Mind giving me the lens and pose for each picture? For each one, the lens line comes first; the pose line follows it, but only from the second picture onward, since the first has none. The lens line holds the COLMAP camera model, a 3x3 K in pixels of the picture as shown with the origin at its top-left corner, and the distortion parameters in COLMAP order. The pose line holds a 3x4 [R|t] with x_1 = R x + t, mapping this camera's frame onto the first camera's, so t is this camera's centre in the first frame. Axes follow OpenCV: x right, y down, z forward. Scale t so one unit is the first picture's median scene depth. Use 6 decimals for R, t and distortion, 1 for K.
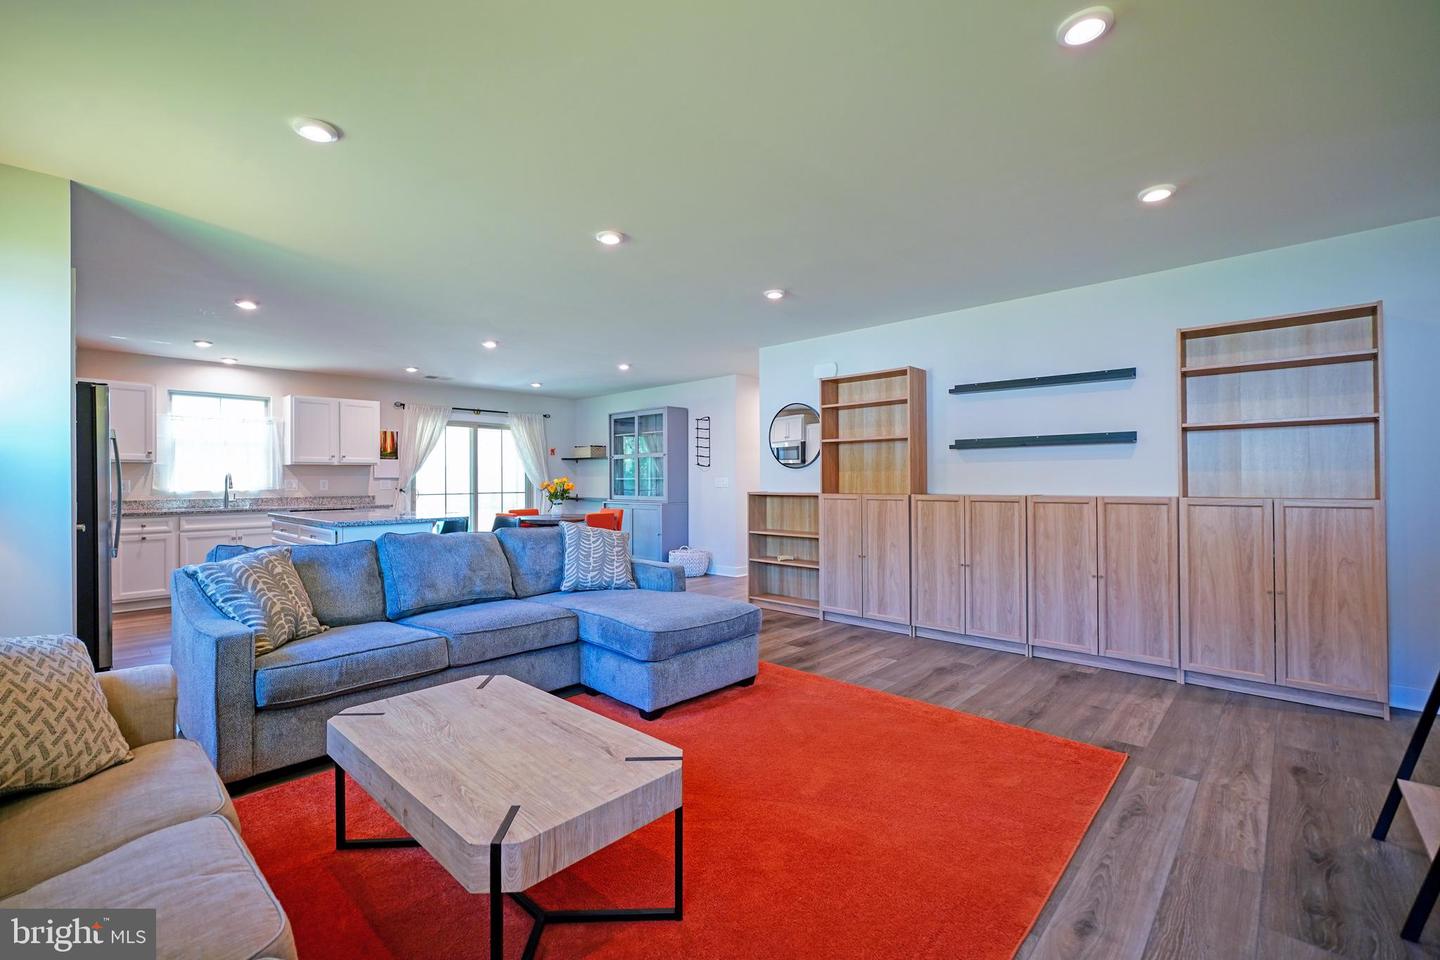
lens RADIAL K [[622.8, 0, 710.8], [0, 622.8, 479.6], [0, 0, 1]] dist [-0.005941, 0.000316]
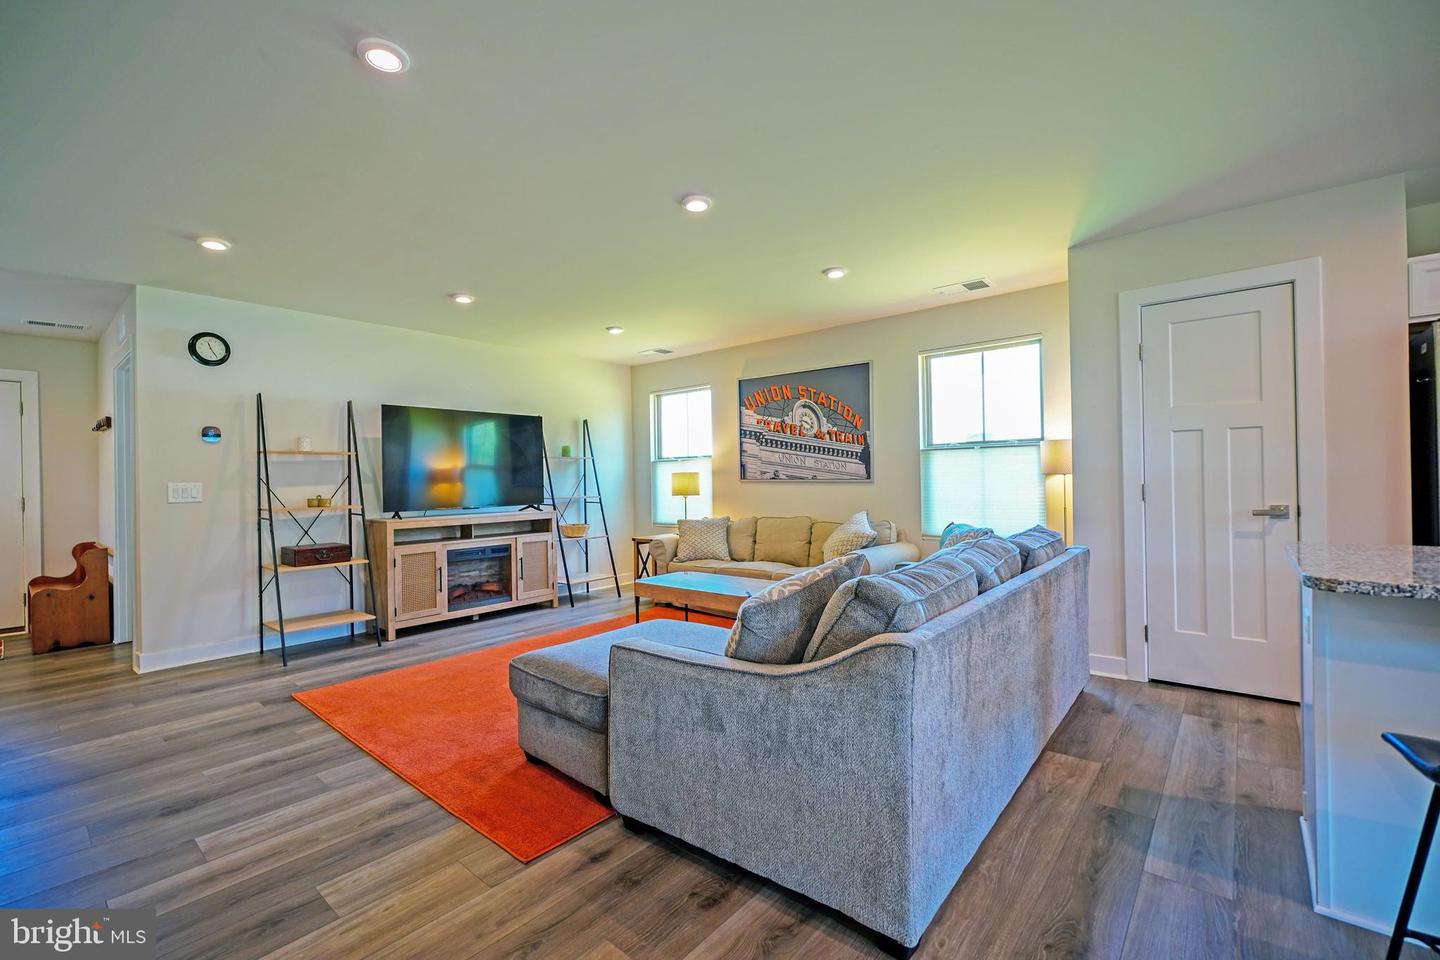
lens RADIAL K [[627.0, 0, 707.5], [0, 627.0, 476.7], [0, 0, 1]] dist [-0.000729, -0.000036]
pose [[-0.999123, 0.021661, -0.035833, -0.102152], [0.021876, 0.999745, -0.005627, 0.007402], [0.035702, -0.006406, -0.999342, 1.473900]]
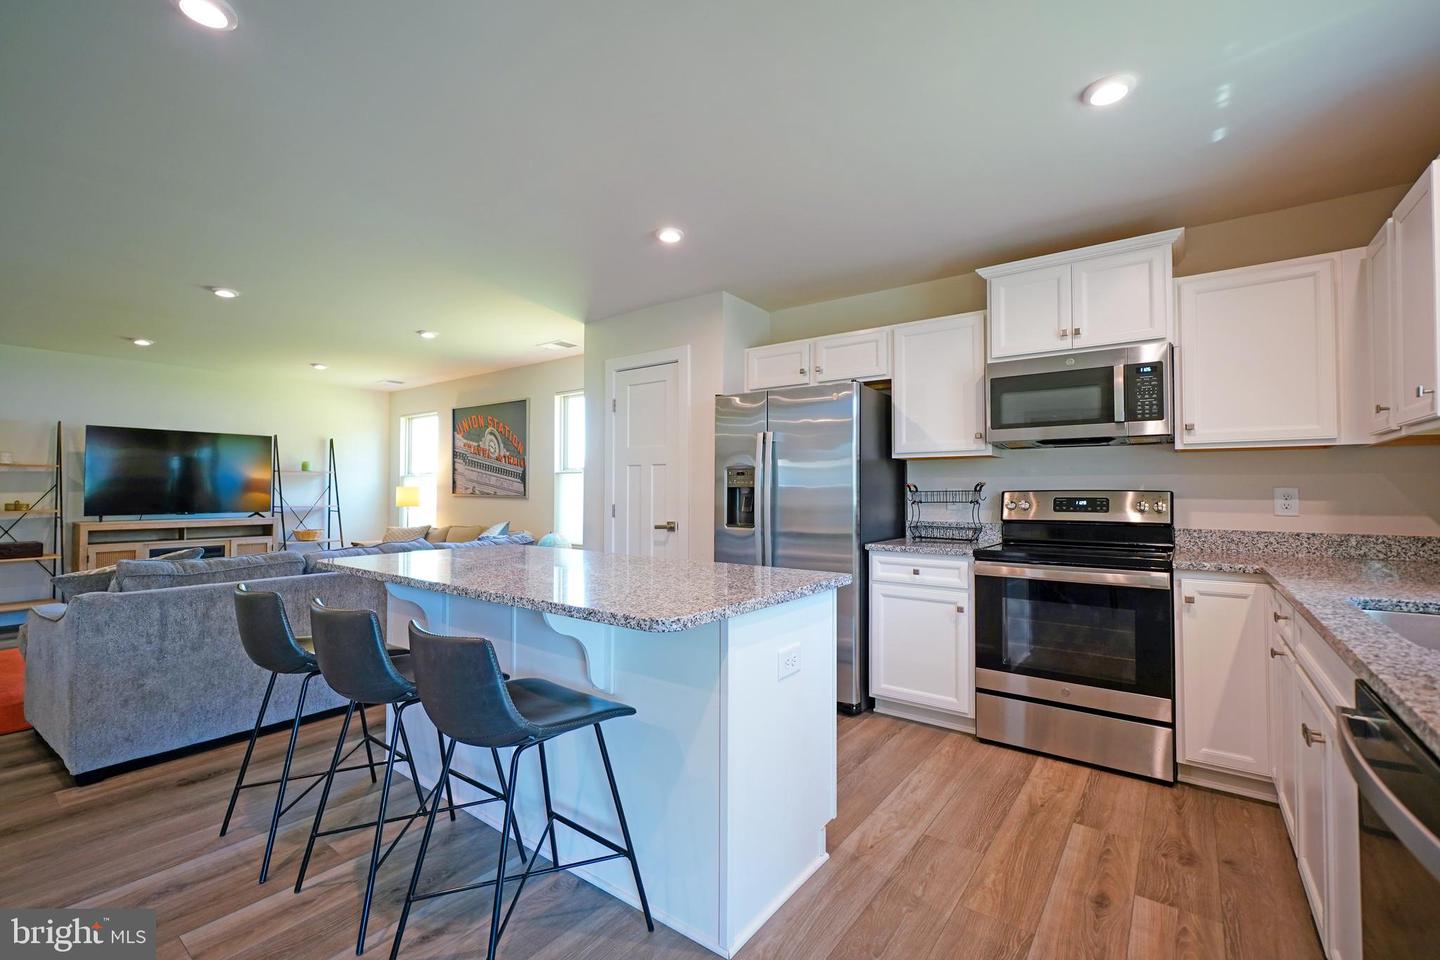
lens RADIAL K [[622.8, 0, 710.8], [0, 622.8, 479.6], [0, 0, 1]] dist [-0.005941, 0.000316]
pose [[-0.995248, 0.000901, -0.097364, -0.758889], [0.002797, 0.999809, -0.019336, 0.003505], [0.097328, -0.019516, -0.995061, 1.771699]]
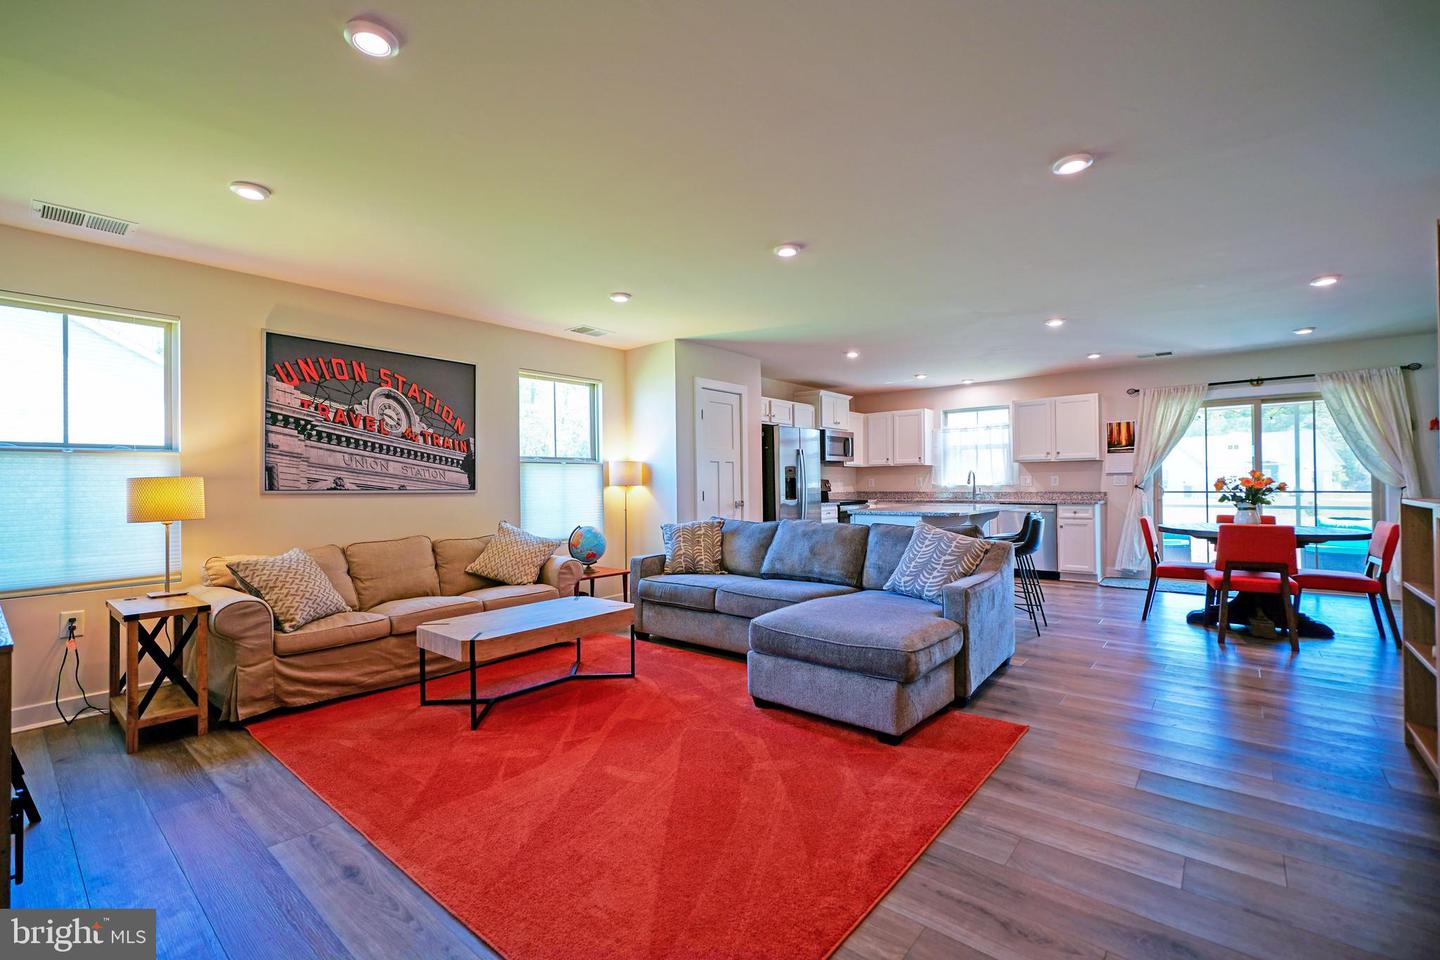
lens RADIAL K [[627.0, 0, 707.5], [0, 627.0, 476.7], [0, 0, 1]] dist [-0.000729, -0.000036]
pose [[0.048657, -0.004688, -0.998805, 0.701029], [0.012371, 0.999915, -0.004091, -0.001184], [0.998739, -0.012157, 0.048711, 0.626922]]
